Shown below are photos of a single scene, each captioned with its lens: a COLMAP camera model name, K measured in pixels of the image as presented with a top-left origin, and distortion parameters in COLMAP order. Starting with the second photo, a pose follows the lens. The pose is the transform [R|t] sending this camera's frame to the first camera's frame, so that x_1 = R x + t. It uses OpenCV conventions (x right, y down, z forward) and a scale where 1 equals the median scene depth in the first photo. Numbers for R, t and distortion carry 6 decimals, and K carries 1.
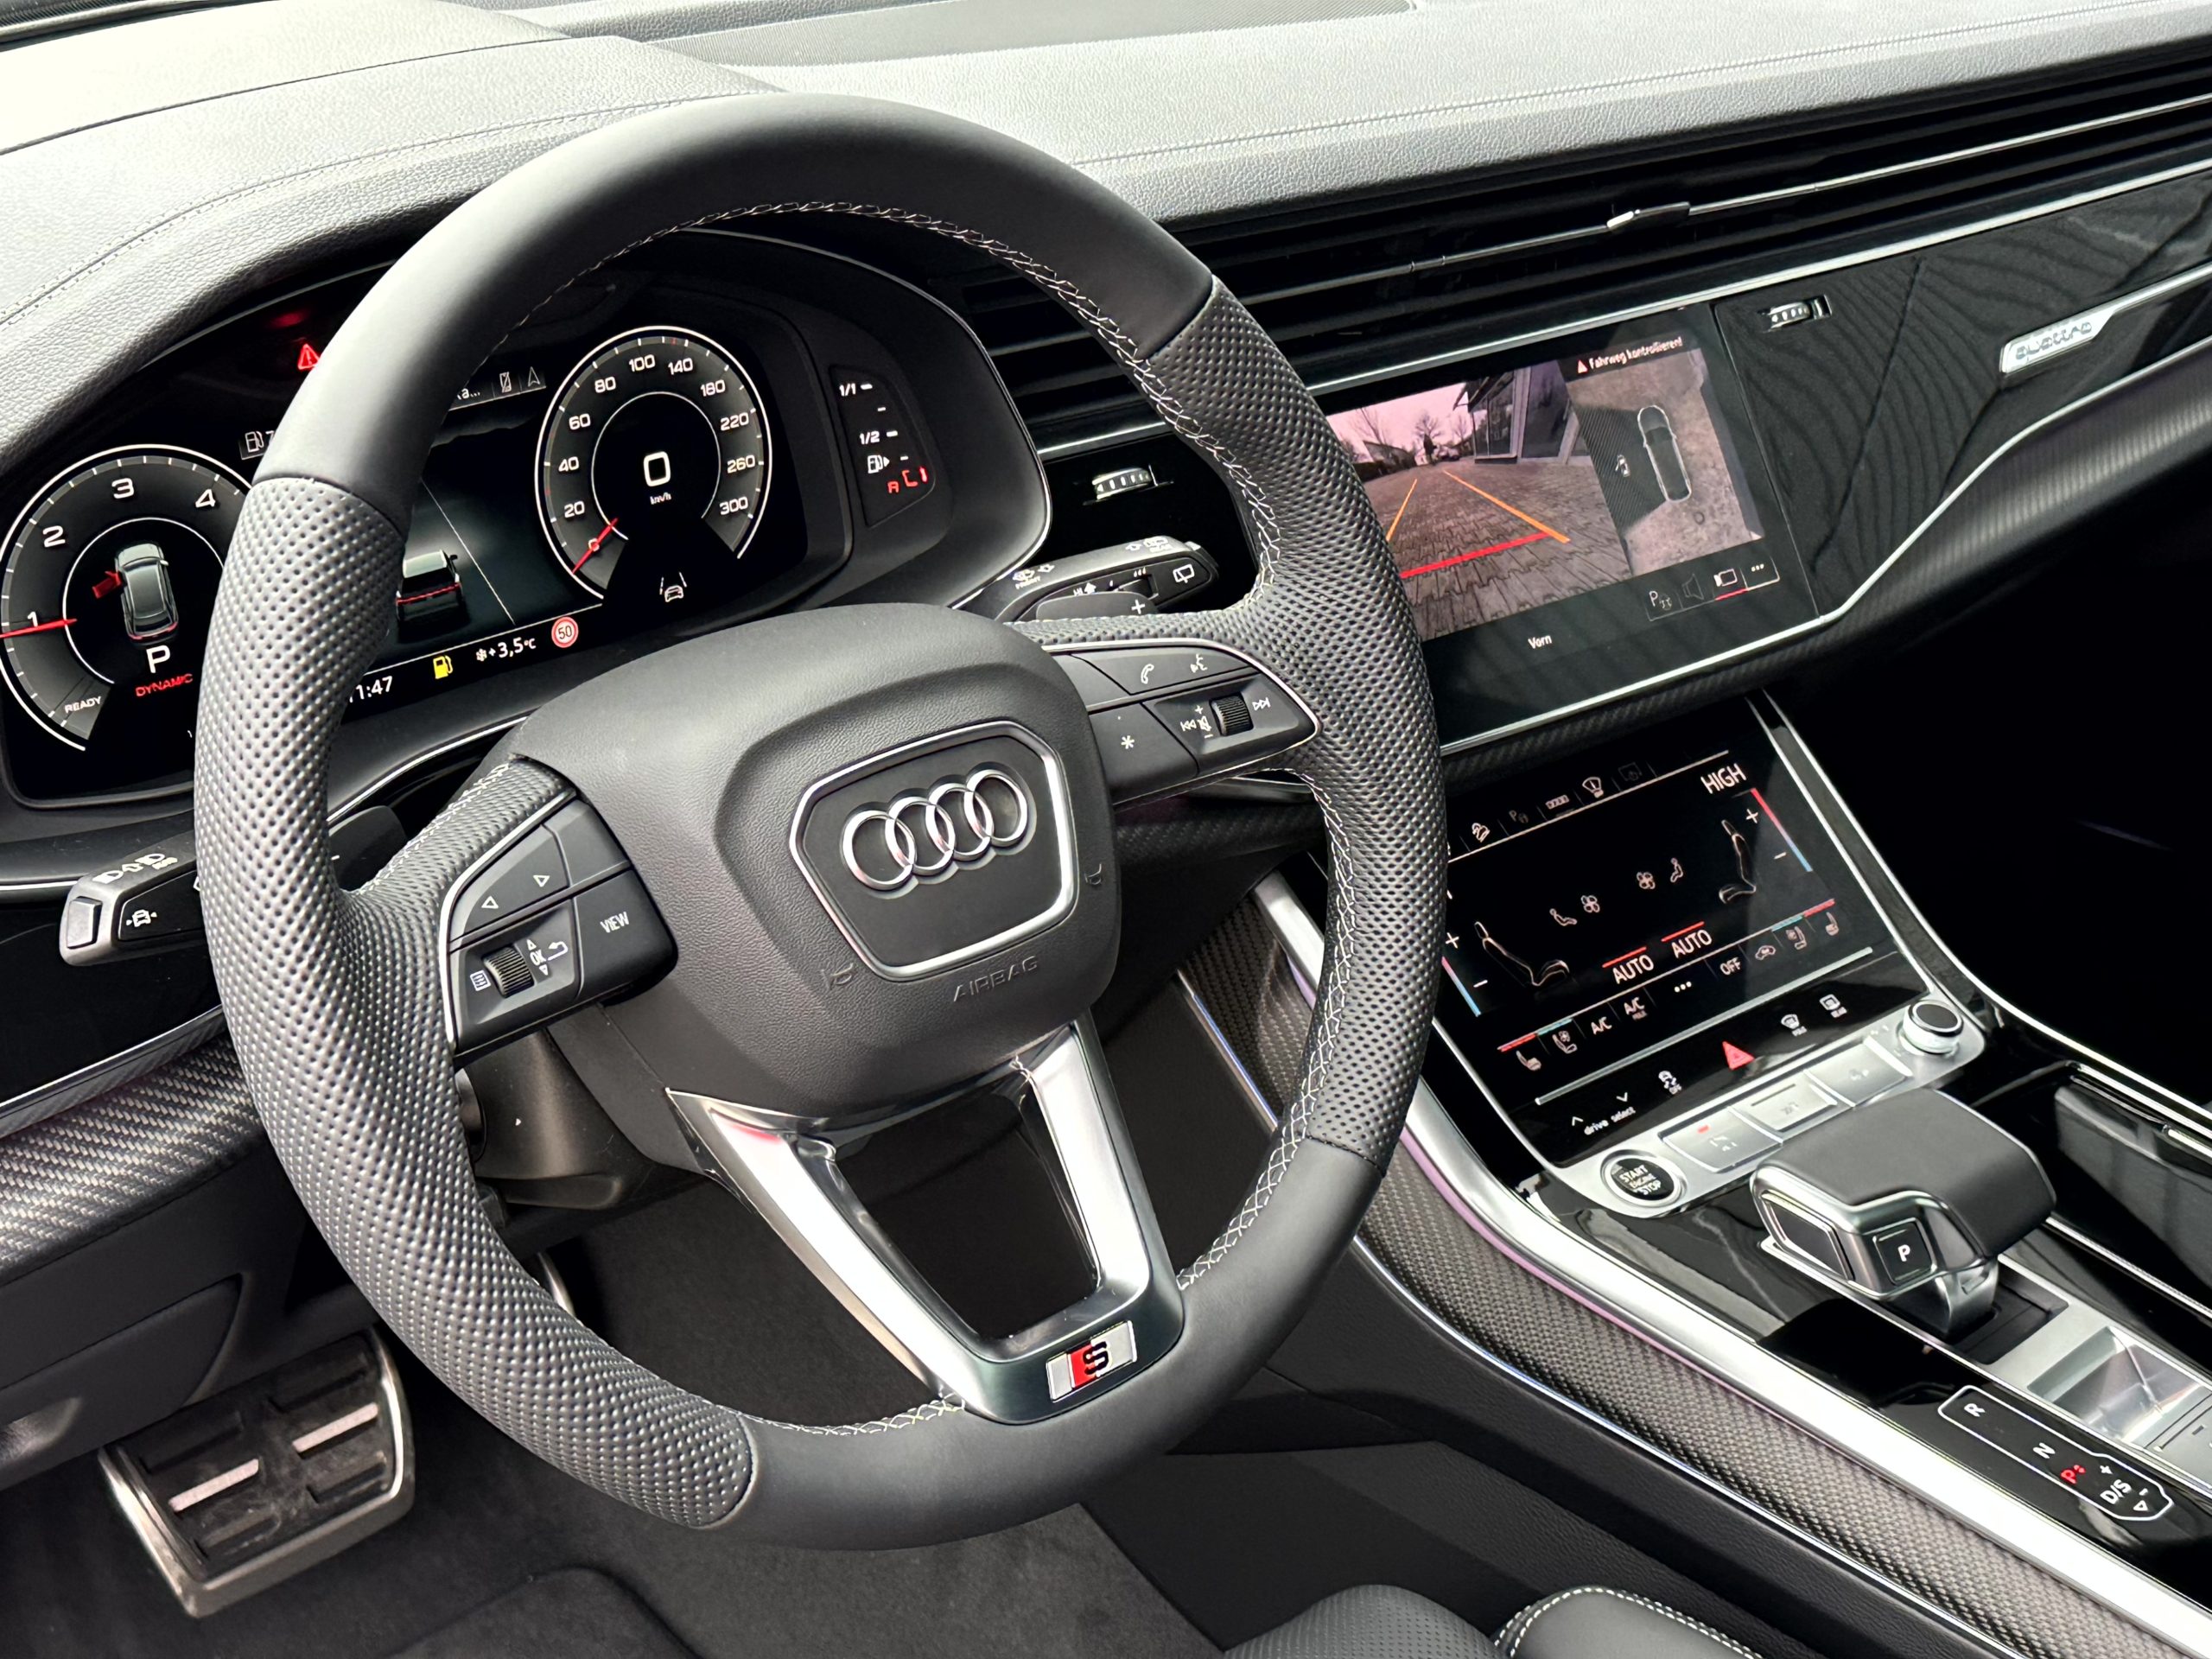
lens RADIAL K [[3071.2, 0, 1090.9], [0, 3071.2, 822.0], [0, 0, 1]] dist [0.129172, 0.000000]
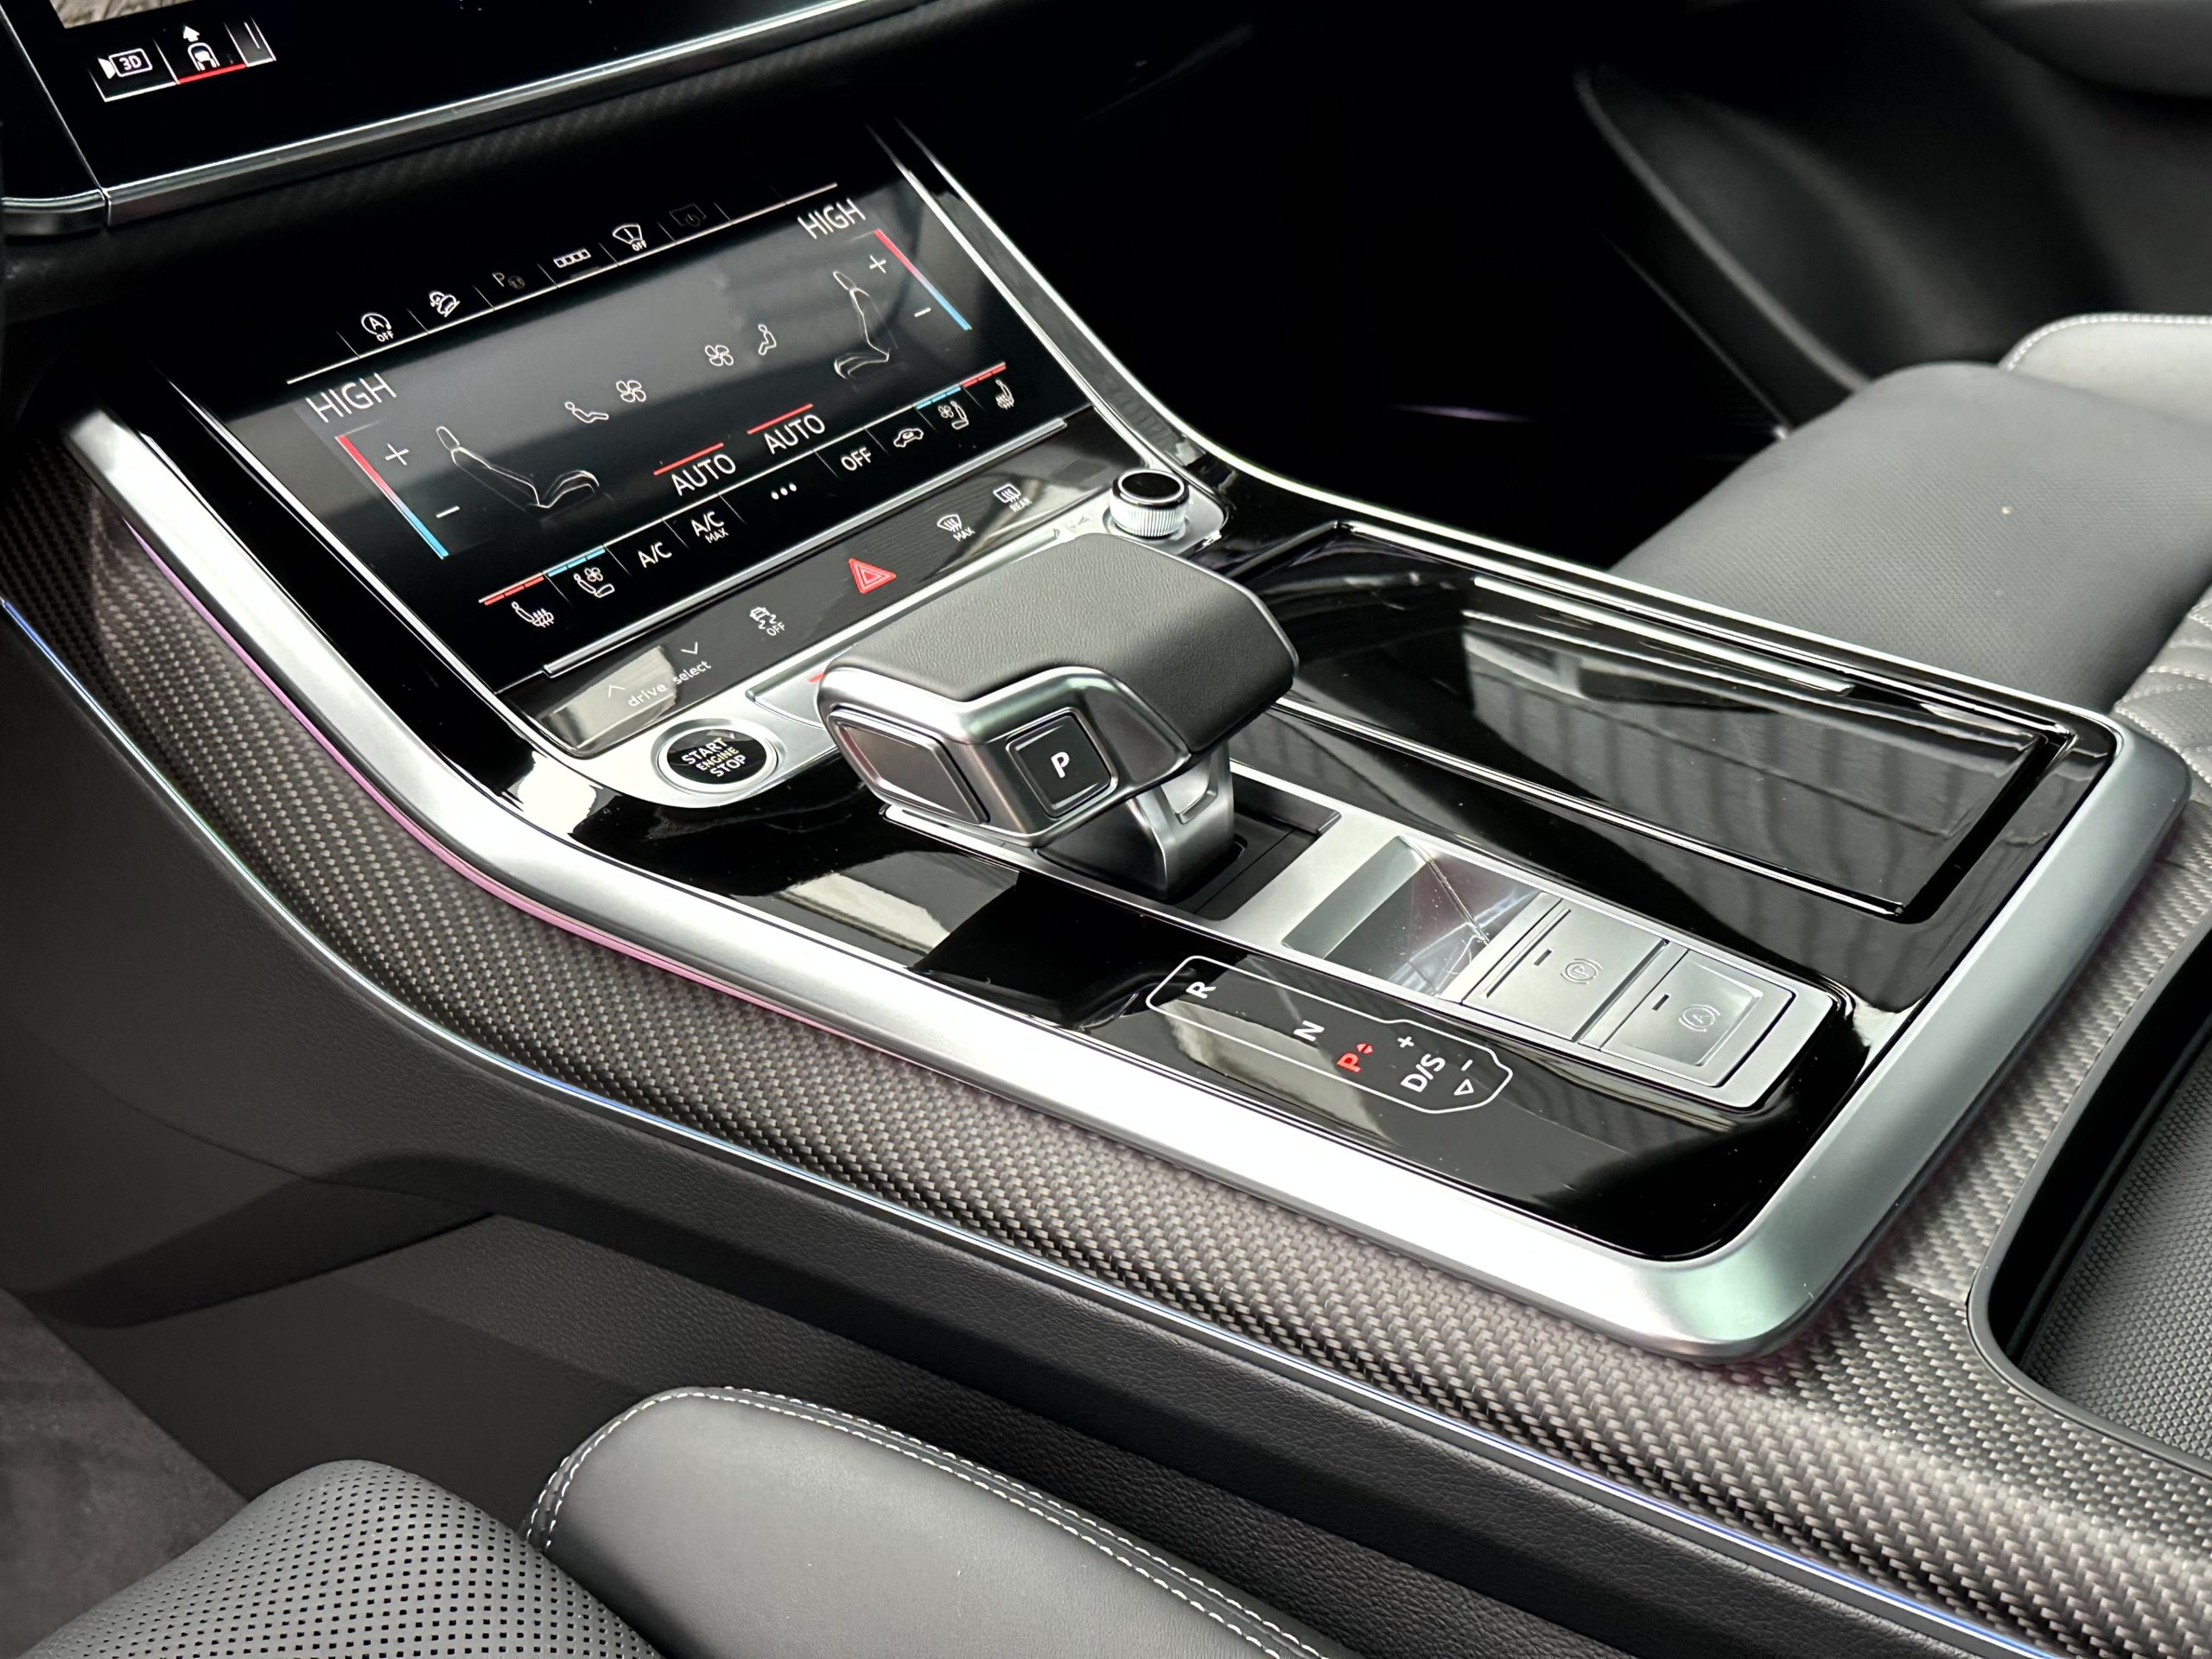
lens RADIAL K [[2587.9, 0, 1104.1], [0, 2587.9, 819.7], [0, 0, 1]] dist [0.147824, 0.000000]
pose [[0.975925, -0.164421, 0.143307, 0.170293], [0.158458, 0.985987, 0.052152, 0.108587], [-0.149874, -0.028188, 0.988303, 0.428225]]
